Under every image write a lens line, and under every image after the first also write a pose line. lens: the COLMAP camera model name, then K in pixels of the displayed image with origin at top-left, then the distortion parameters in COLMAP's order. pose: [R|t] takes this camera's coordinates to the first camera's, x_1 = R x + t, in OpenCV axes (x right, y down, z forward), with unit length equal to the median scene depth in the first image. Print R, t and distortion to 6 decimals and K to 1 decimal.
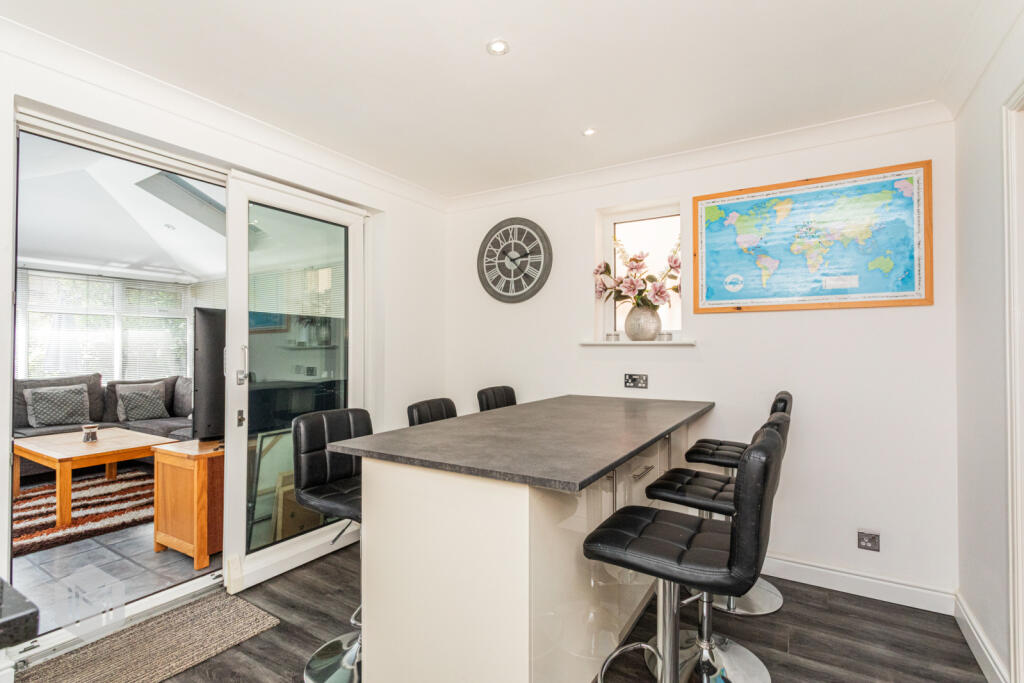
lens RADIAL K [[484.2, 0, 513.0], [0, 484.2, 344.3], [0, 0, 1]] dist [-0.001814, 0.001124]
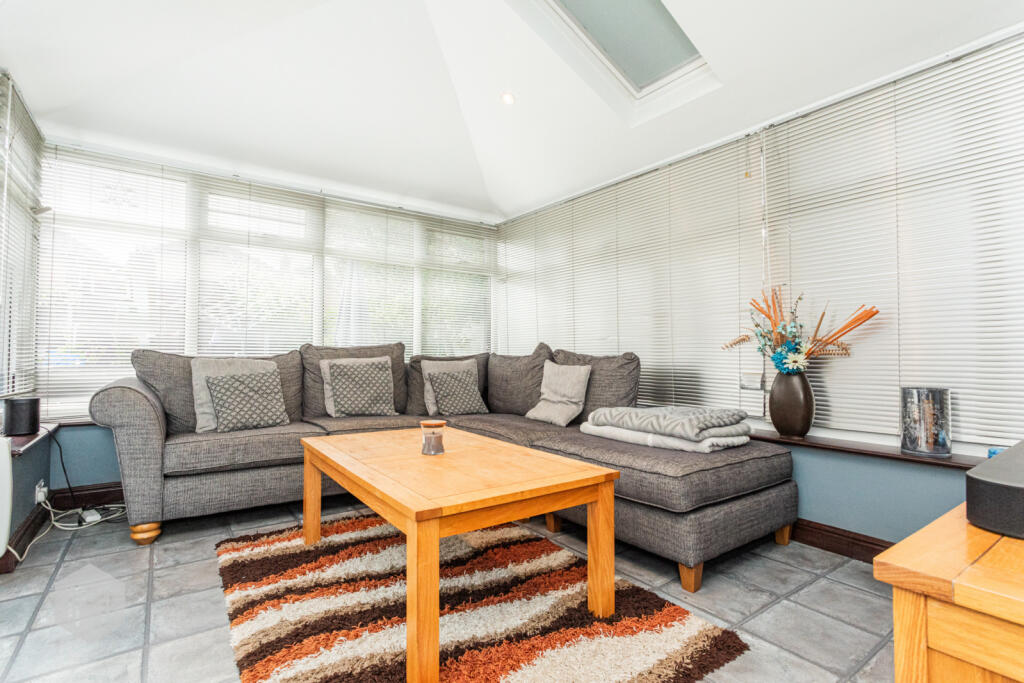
lens RADIAL K [[497.6, 0, 511.9], [0, 497.6, 336.3], [0, 0, 1]] dist [-0.004083, -0.000458]
pose [[0.924821, -0.000094, -0.380403, -0.469452], [-0.010276, 0.999629, -0.025229, 0.070609], [0.380265, 0.027242, 0.924476, 0.431868]]
